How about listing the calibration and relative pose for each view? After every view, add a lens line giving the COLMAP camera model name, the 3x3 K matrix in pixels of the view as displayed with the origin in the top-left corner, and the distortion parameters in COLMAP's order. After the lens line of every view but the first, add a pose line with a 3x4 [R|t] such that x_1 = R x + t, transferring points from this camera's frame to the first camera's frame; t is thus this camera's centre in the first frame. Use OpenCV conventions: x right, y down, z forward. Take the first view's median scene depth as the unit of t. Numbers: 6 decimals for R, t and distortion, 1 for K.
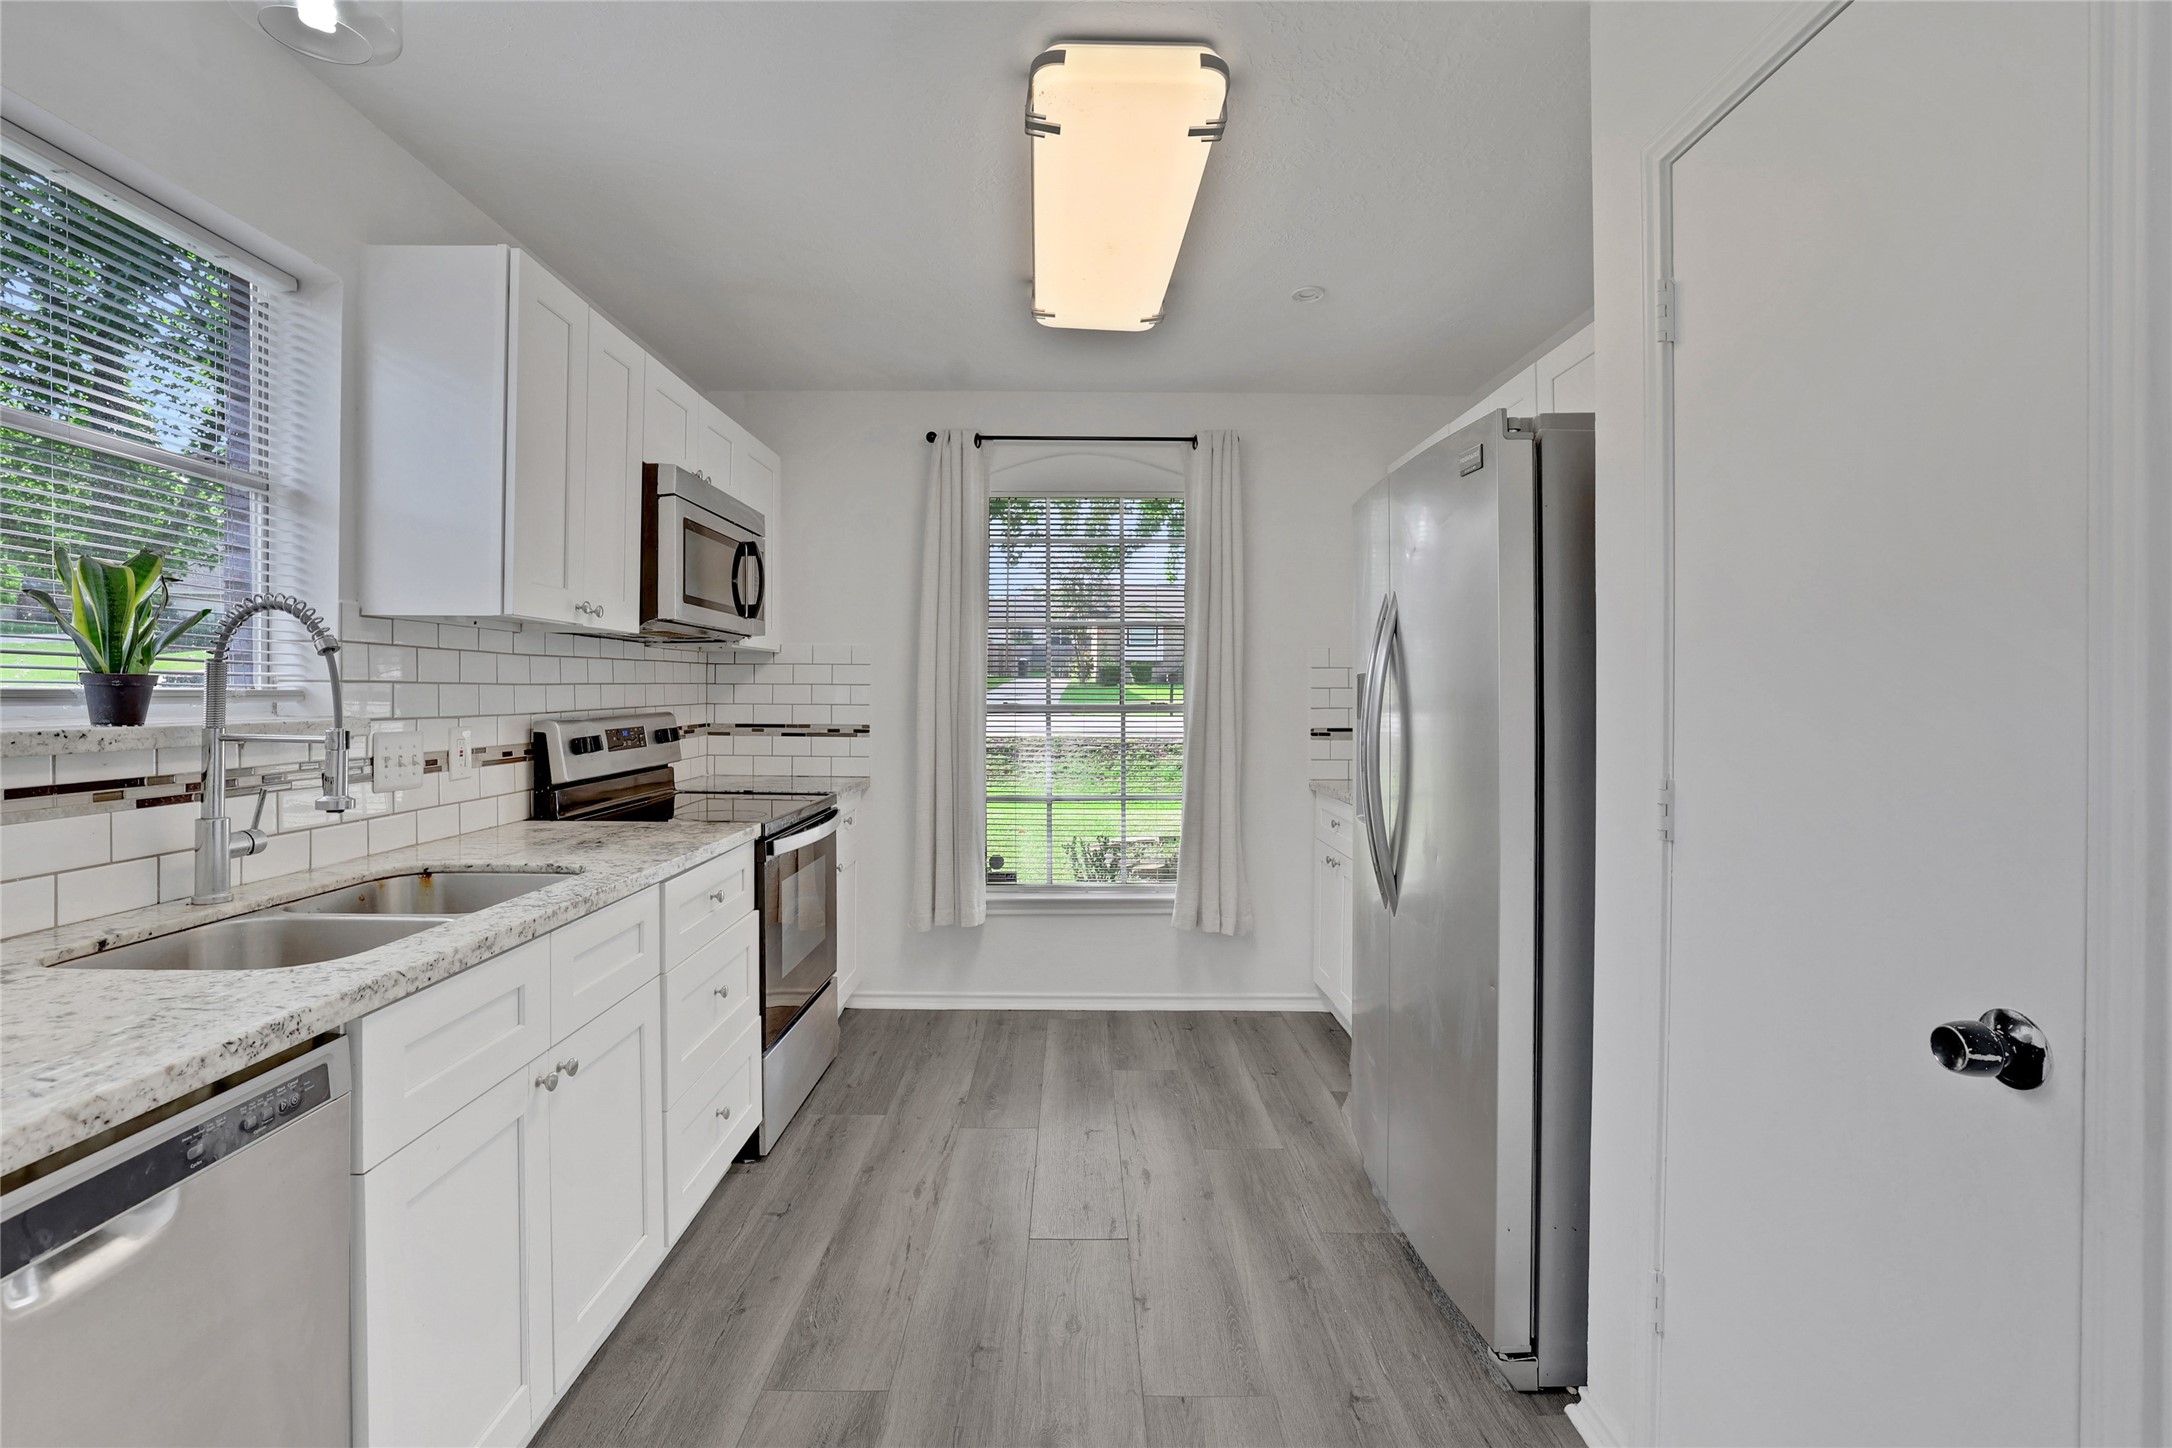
lens RADIAL K [[965.3, 0, 1116.6], [0, 965.3, 710.8], [0, 0, 1]] dist [-0.046063, 0.016583]
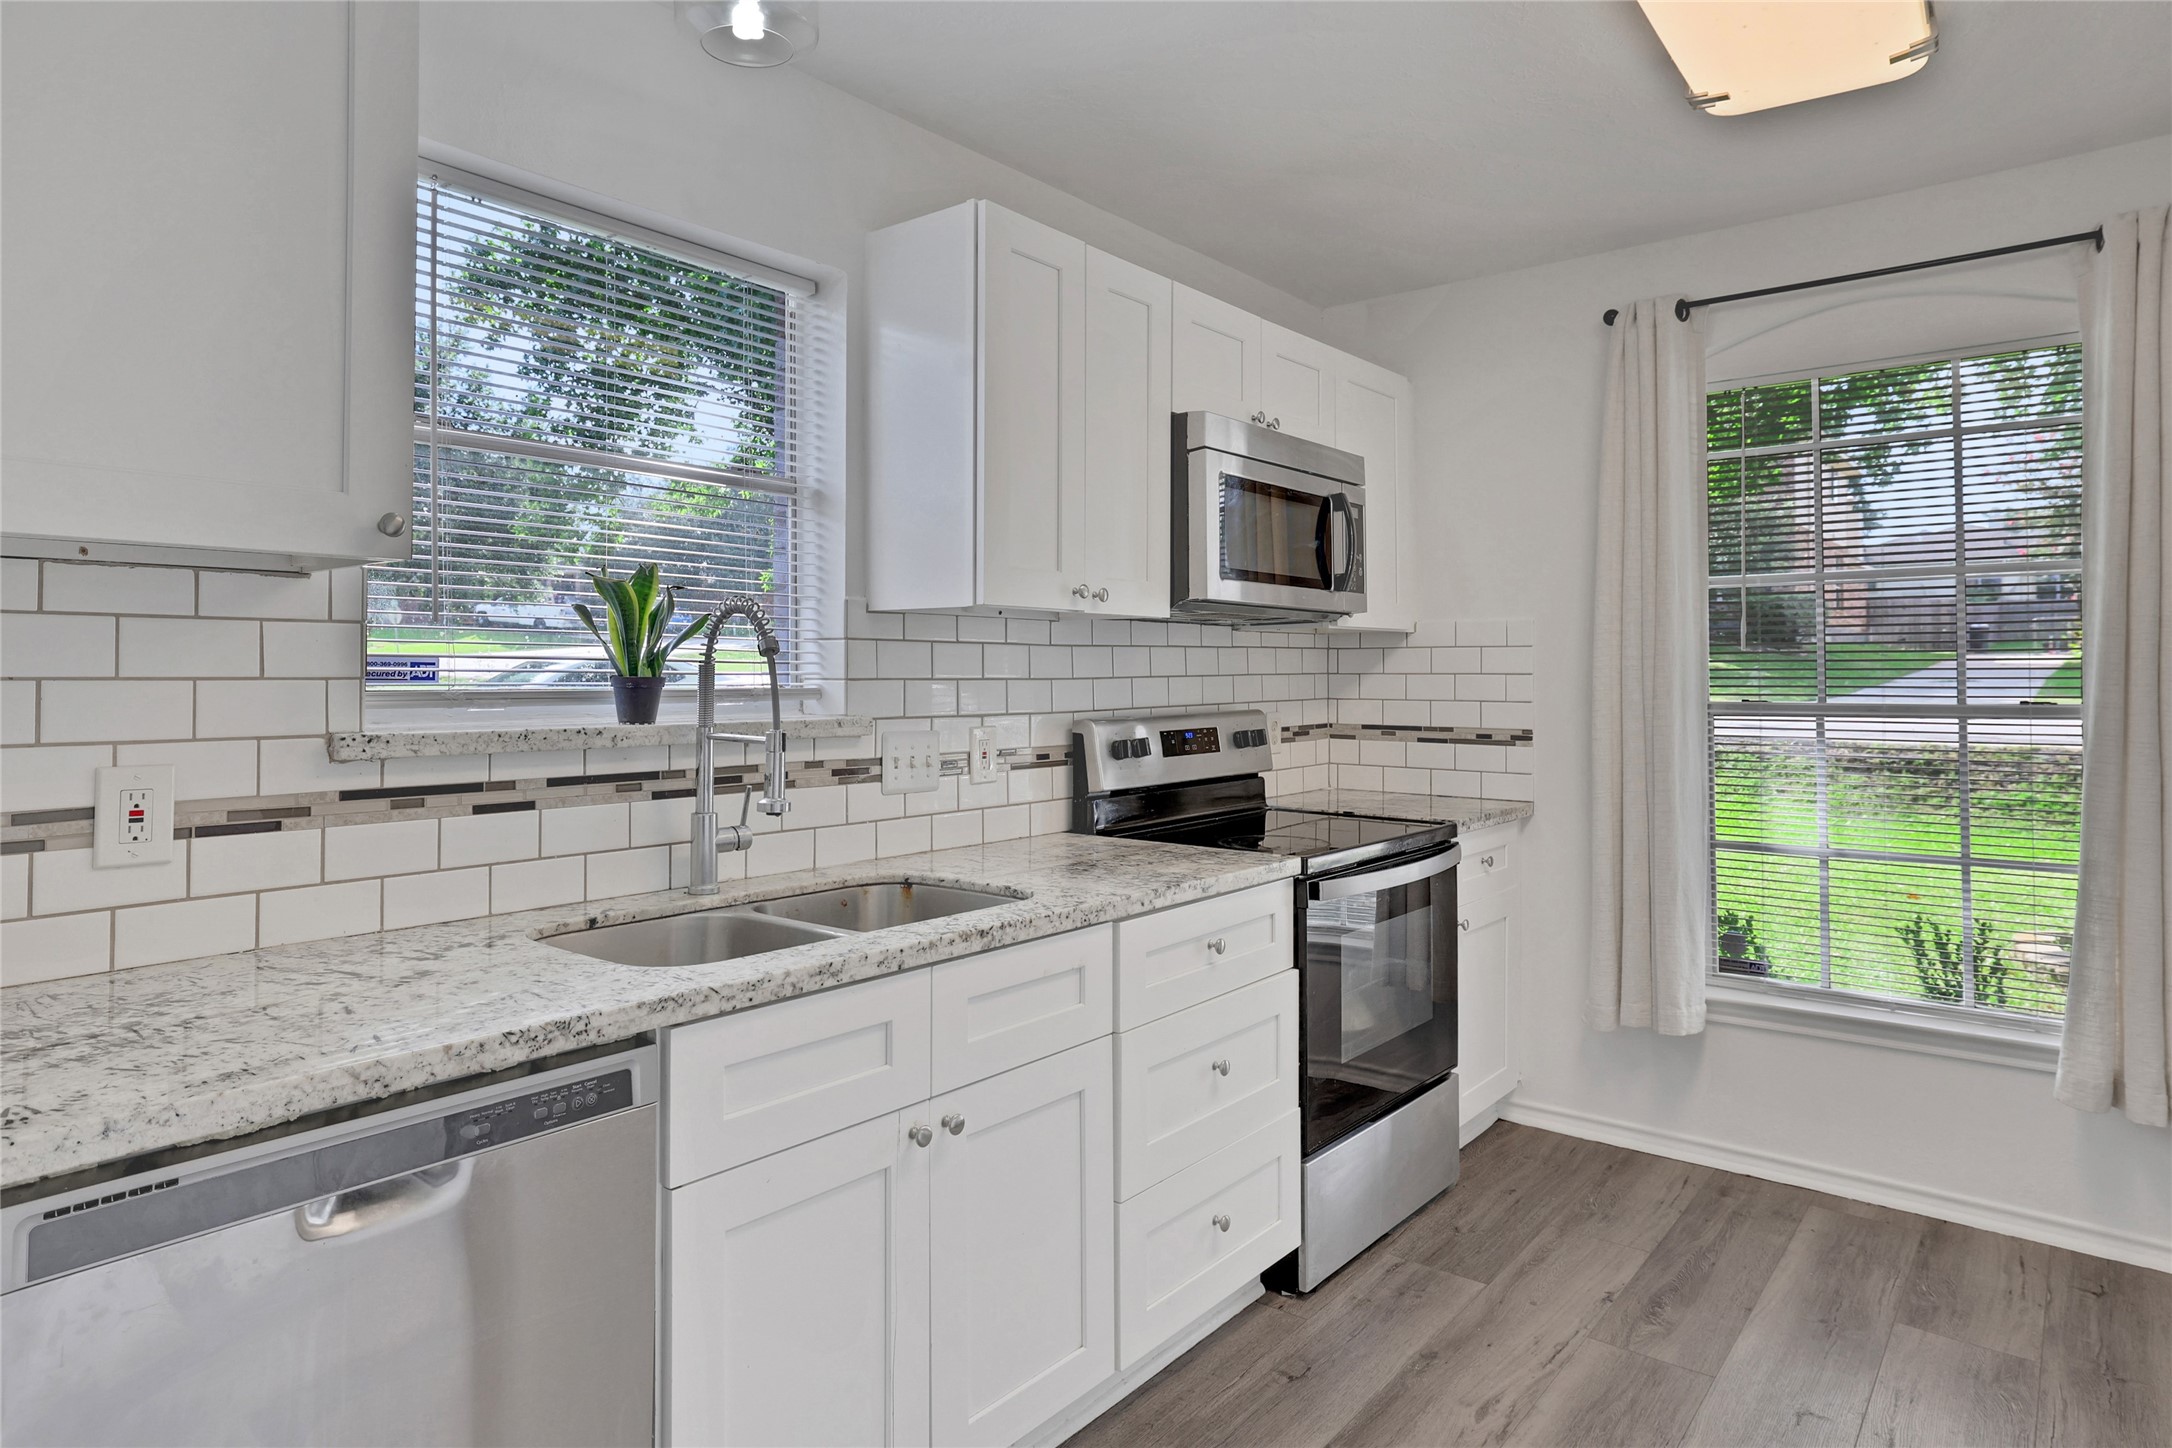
lens RADIAL K [[1266.6, 0, 1088.2], [0, 1266.6, 673.1], [0, 0, 1]] dist [-0.033664, 0.032583]
pose [[0.770051, -0.006497, -0.637950, 0.153649], [-0.008521, 0.999754, -0.020467, -0.009420], [0.637926, 0.021197, 0.769806, 0.104384]]
